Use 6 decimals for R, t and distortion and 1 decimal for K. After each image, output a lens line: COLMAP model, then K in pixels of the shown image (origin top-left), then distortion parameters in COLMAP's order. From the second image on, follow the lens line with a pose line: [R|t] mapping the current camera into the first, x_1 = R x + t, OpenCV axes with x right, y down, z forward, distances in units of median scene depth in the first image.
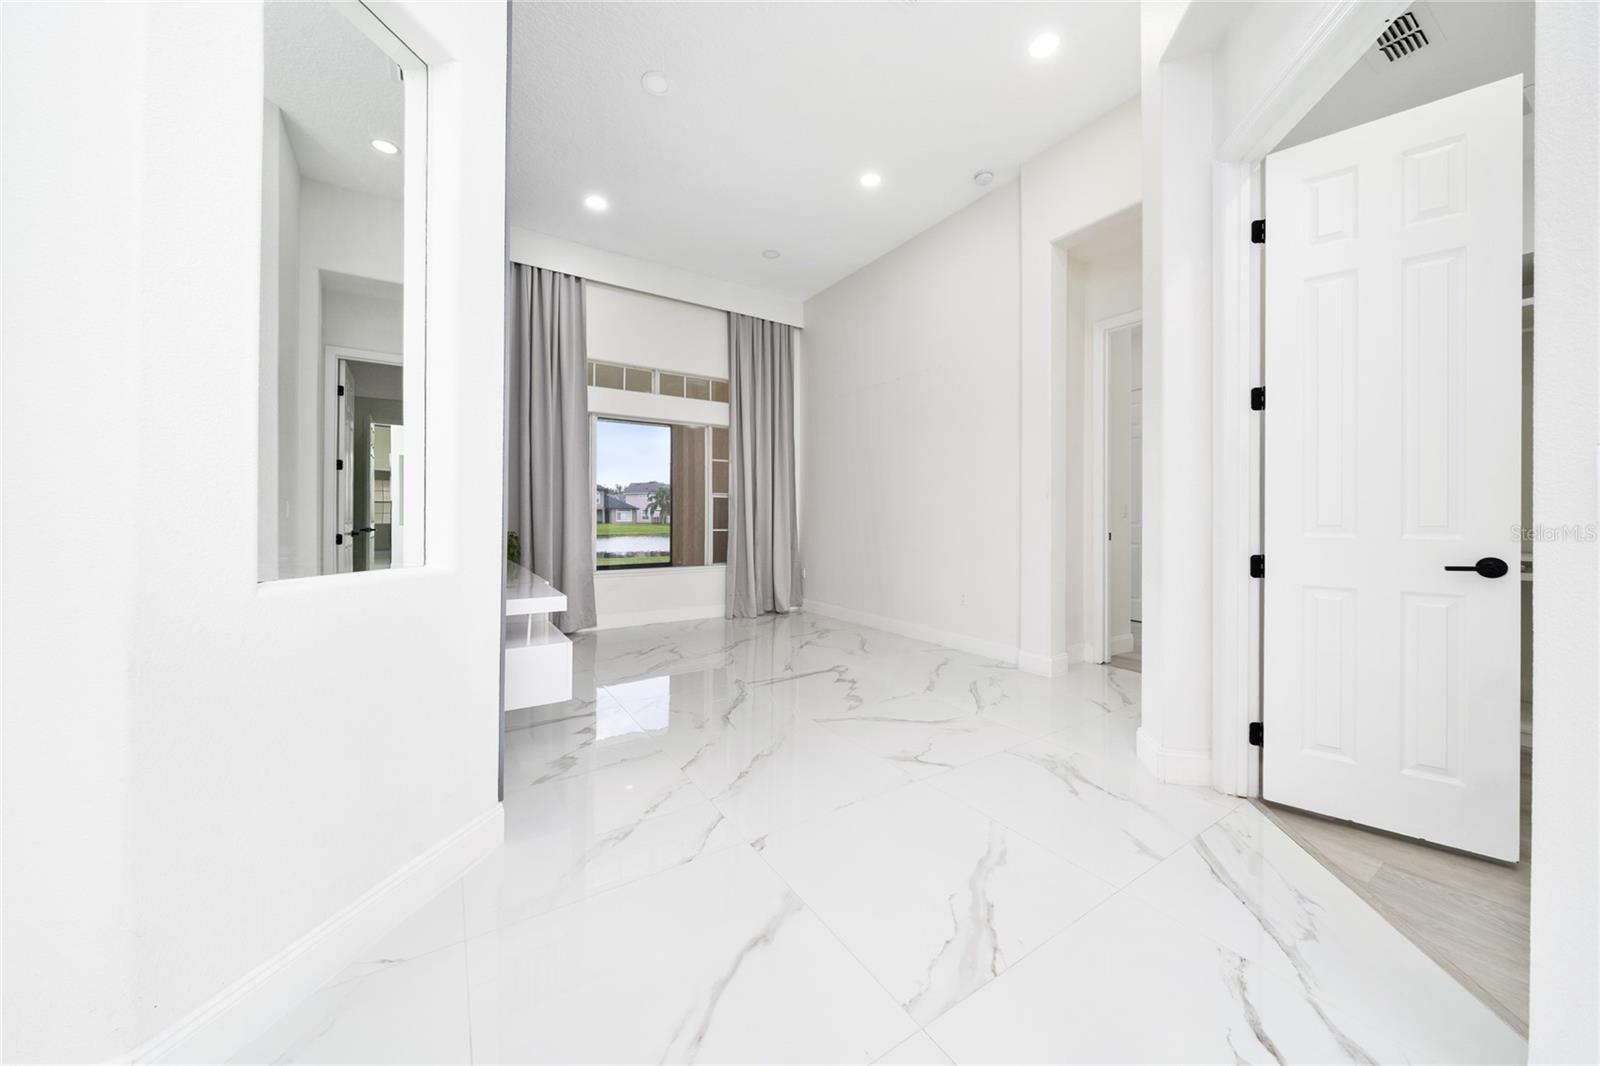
lens RADIAL K [[549.2, 0, 801.2], [0, 549.2, 535.5], [0, 0, 1]] dist [-0.000491, 0.000089]
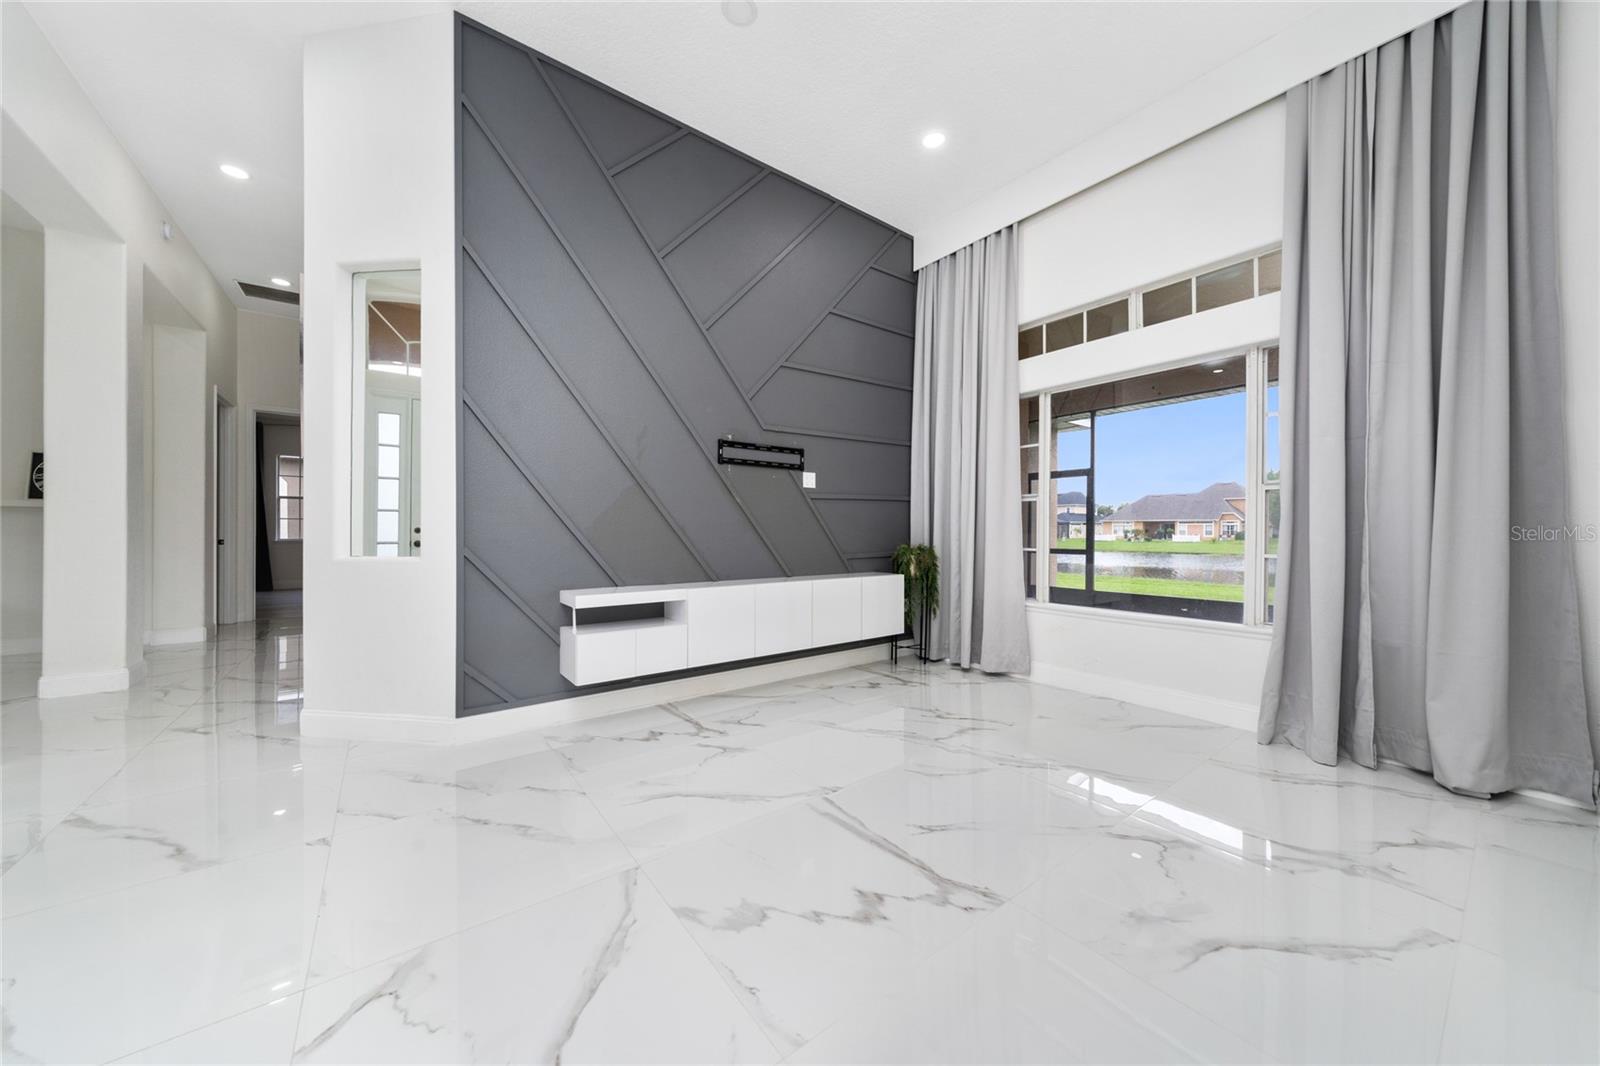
lens RADIAL K [[549.2, 0, 801.2], [0, 549.2, 535.5], [0, 0, 1]] dist [-0.000491, 0.000089]
pose [[0.064505, 0.008802, -0.997879, 0.511559], [-0.028020, 0.999583, 0.007005, -0.029492], [0.997524, 0.027508, 0.064725, 0.916451]]
